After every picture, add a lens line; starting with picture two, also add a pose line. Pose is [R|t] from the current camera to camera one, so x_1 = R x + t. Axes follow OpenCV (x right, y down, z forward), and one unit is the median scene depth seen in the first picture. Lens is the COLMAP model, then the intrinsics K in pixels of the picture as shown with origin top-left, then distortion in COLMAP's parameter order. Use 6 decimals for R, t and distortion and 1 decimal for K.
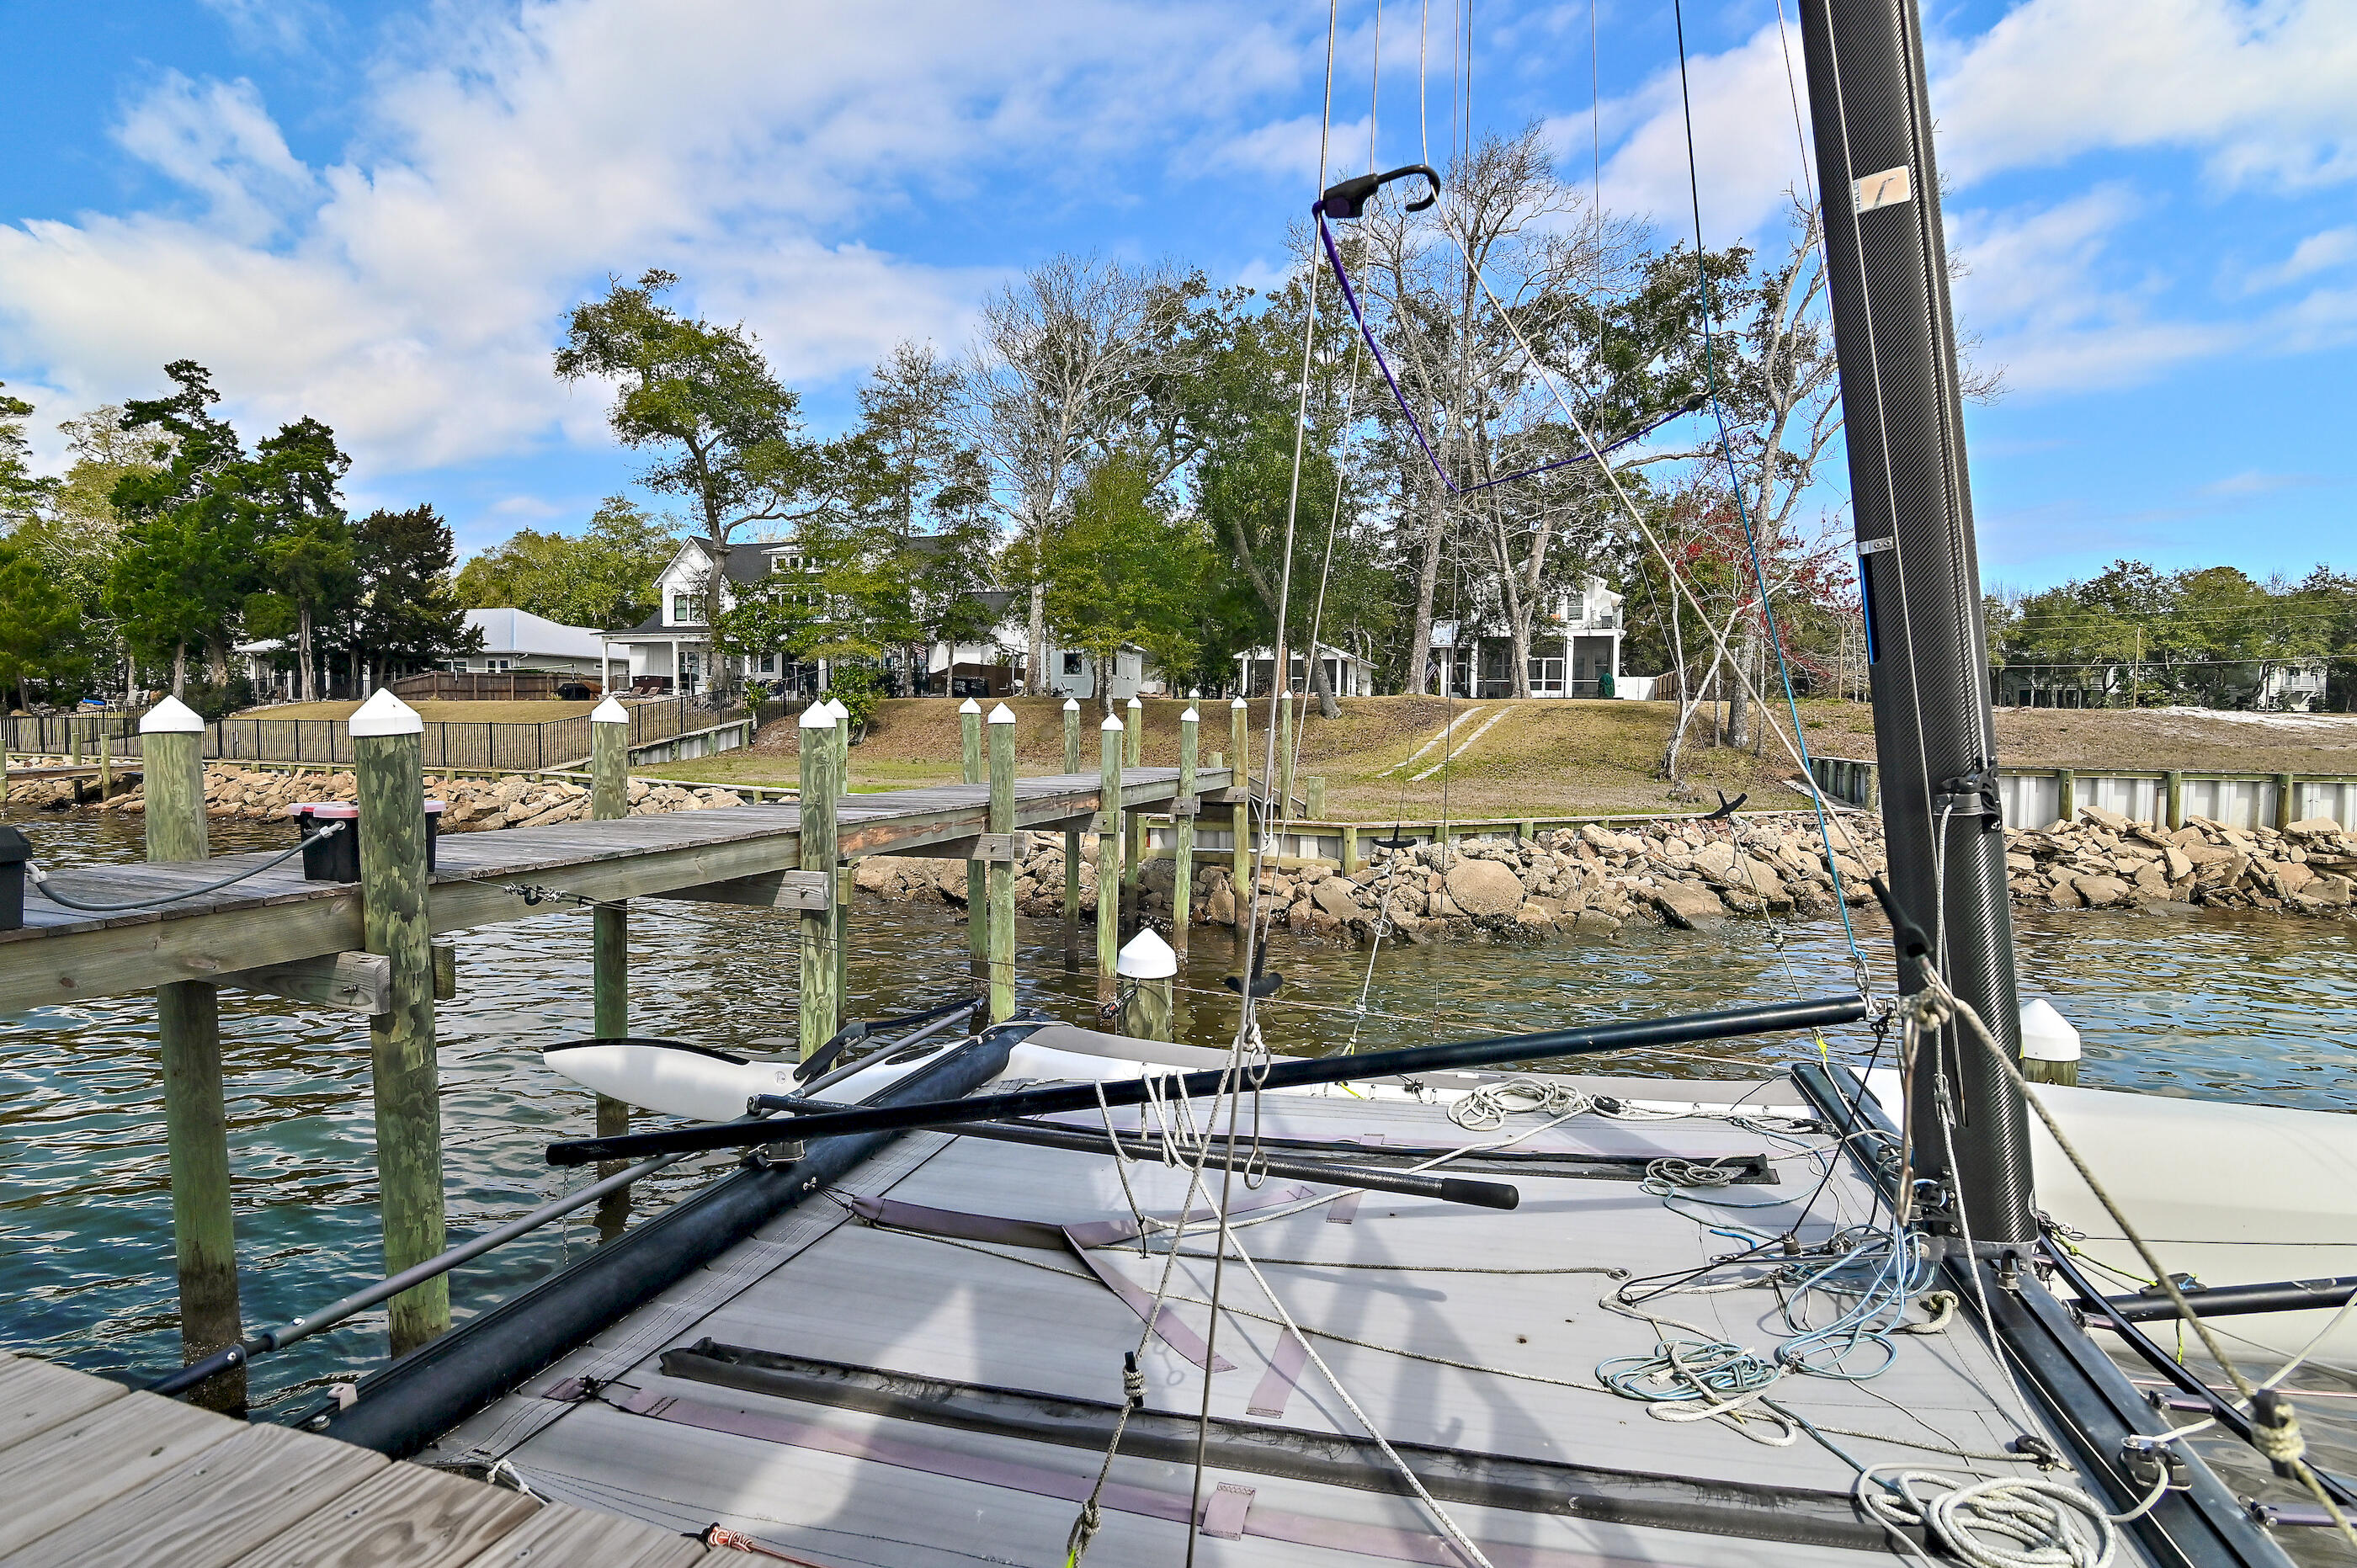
lens RADIAL K [[1146.3, 0, 1178.5], [0, 1146.3, 784.0], [0, 0, 1]] dist [-0.028810, -0.000237]
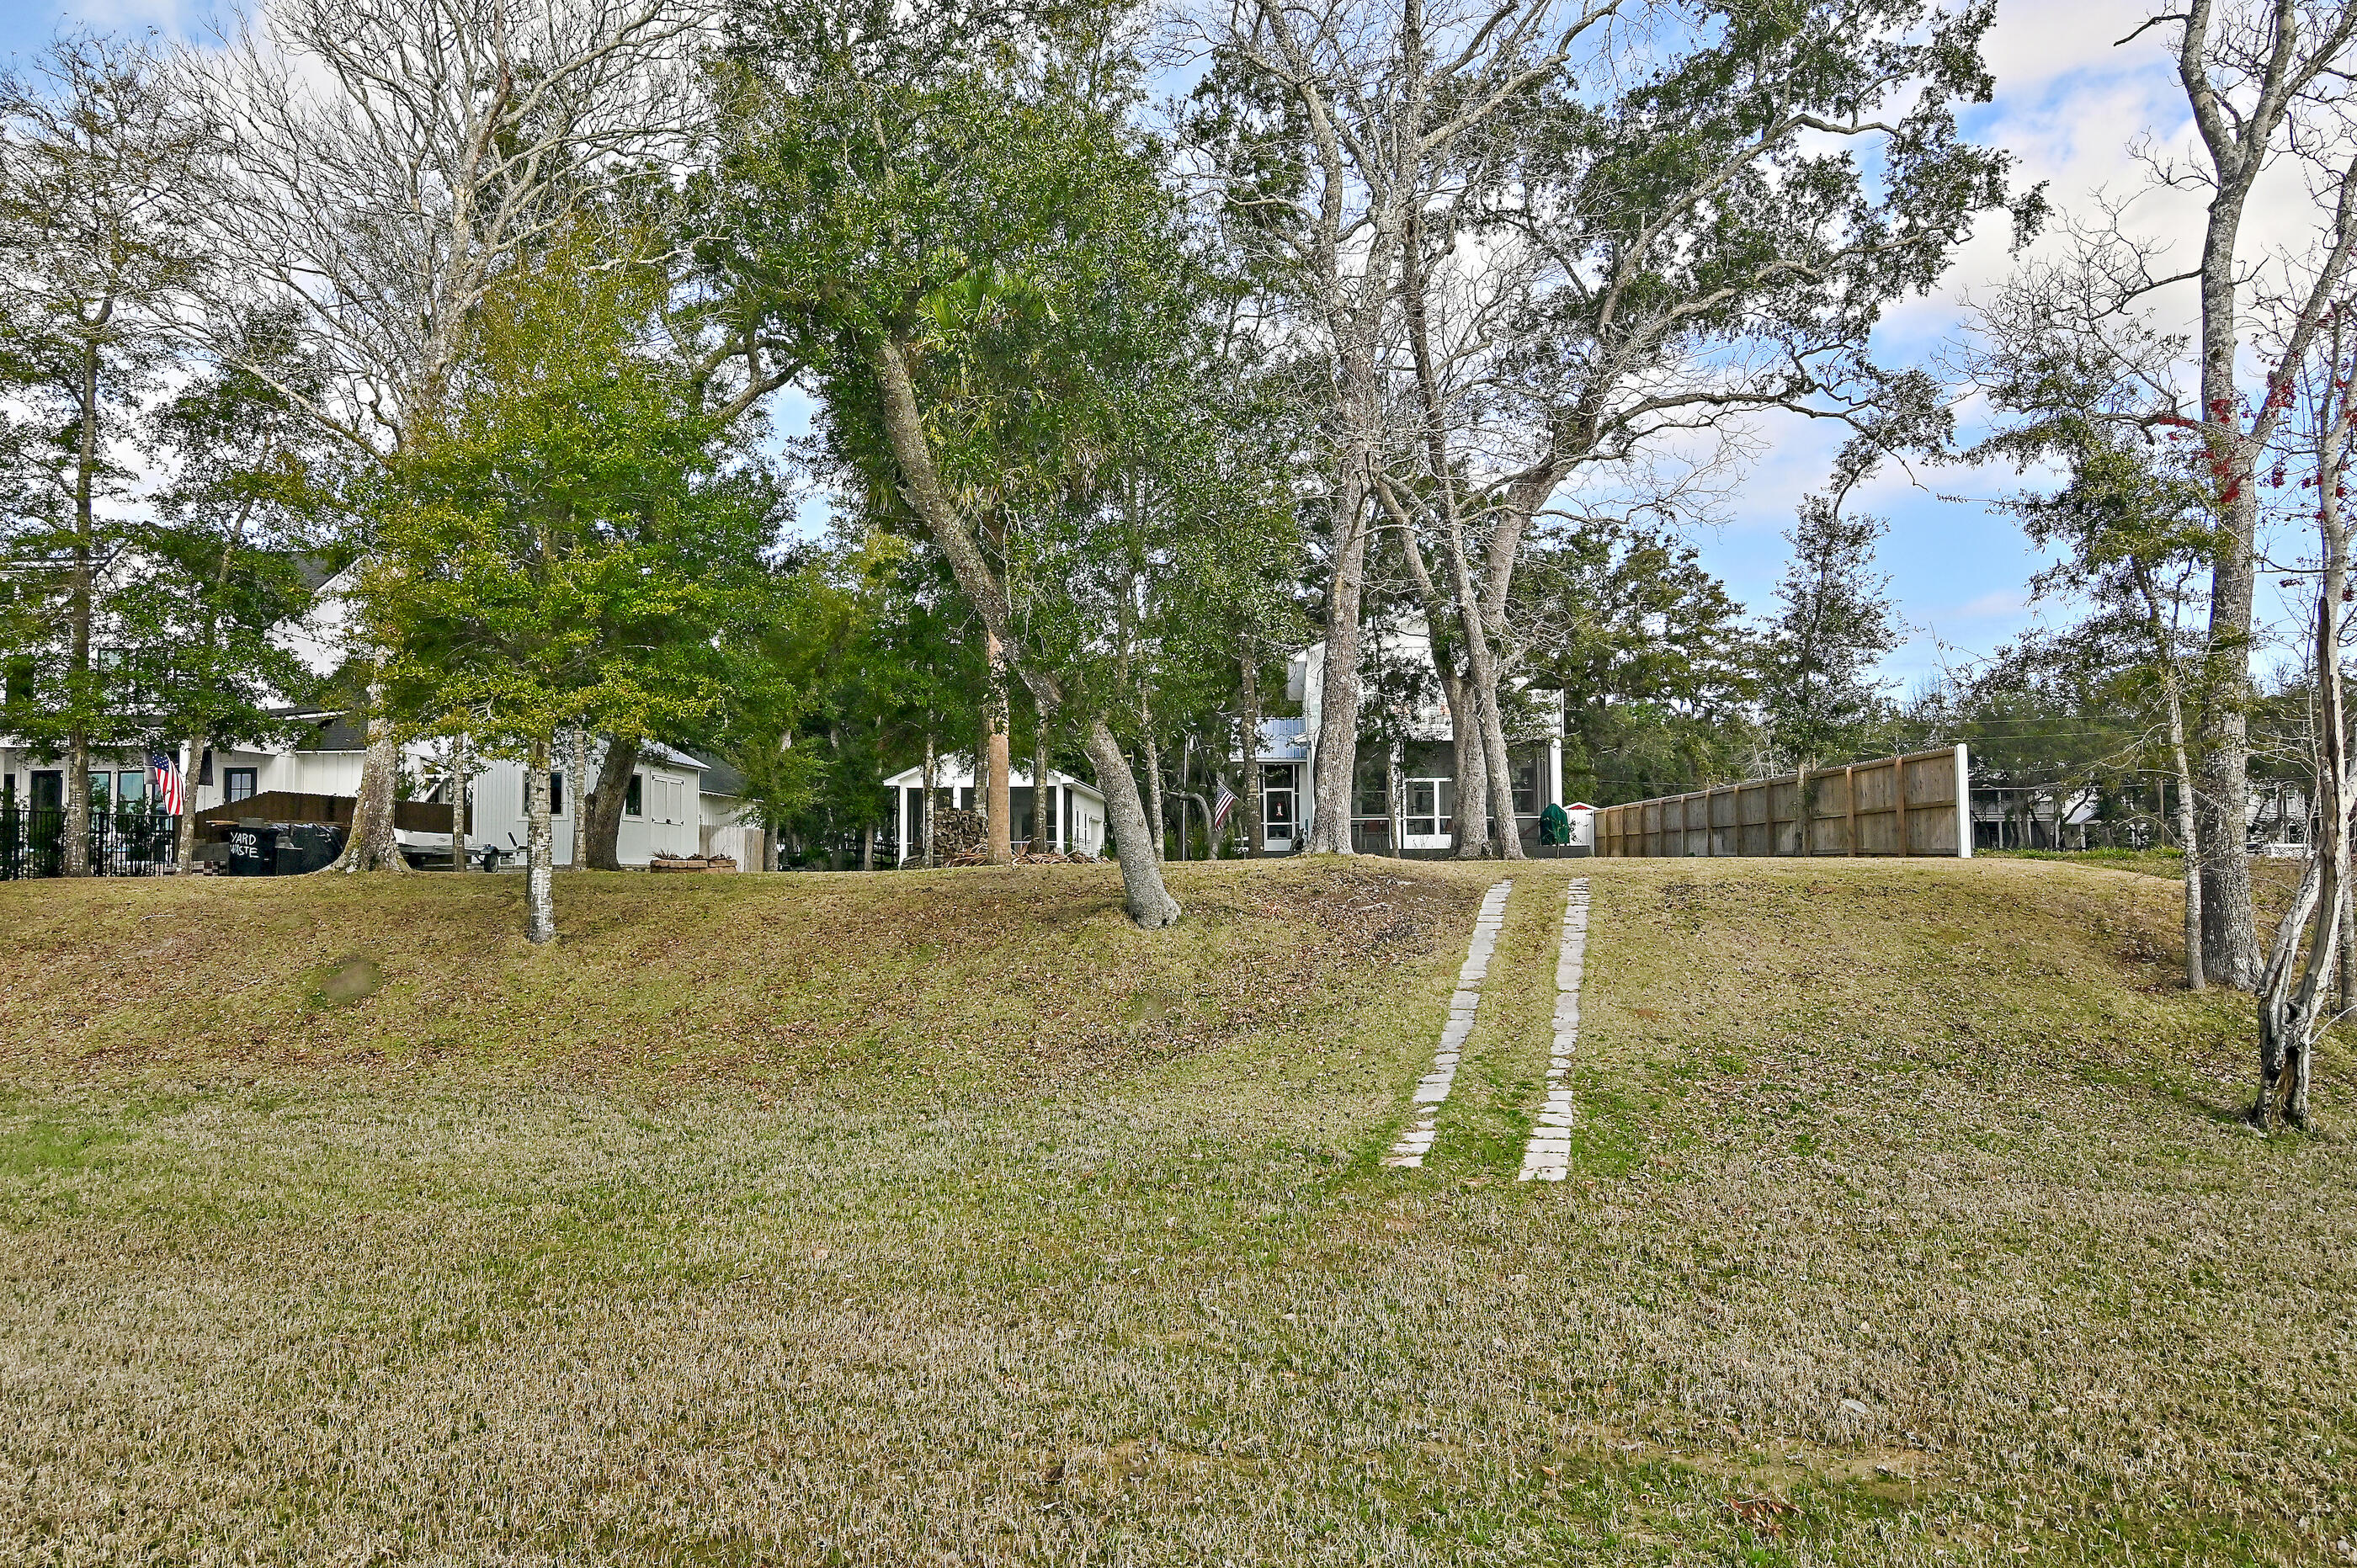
lens RADIAL K [[1658.4, 0, 1178.5], [0, 1658.4, 784.0], [0, 0, 1]] dist [-0.000410, -0.000590]
pose [[0.975344, -0.006081, 0.220607, 0.016065], [0.030883, 0.993545, -0.109152, -0.030102], [-0.218520, 0.113273, 0.969236, 0.324667]]
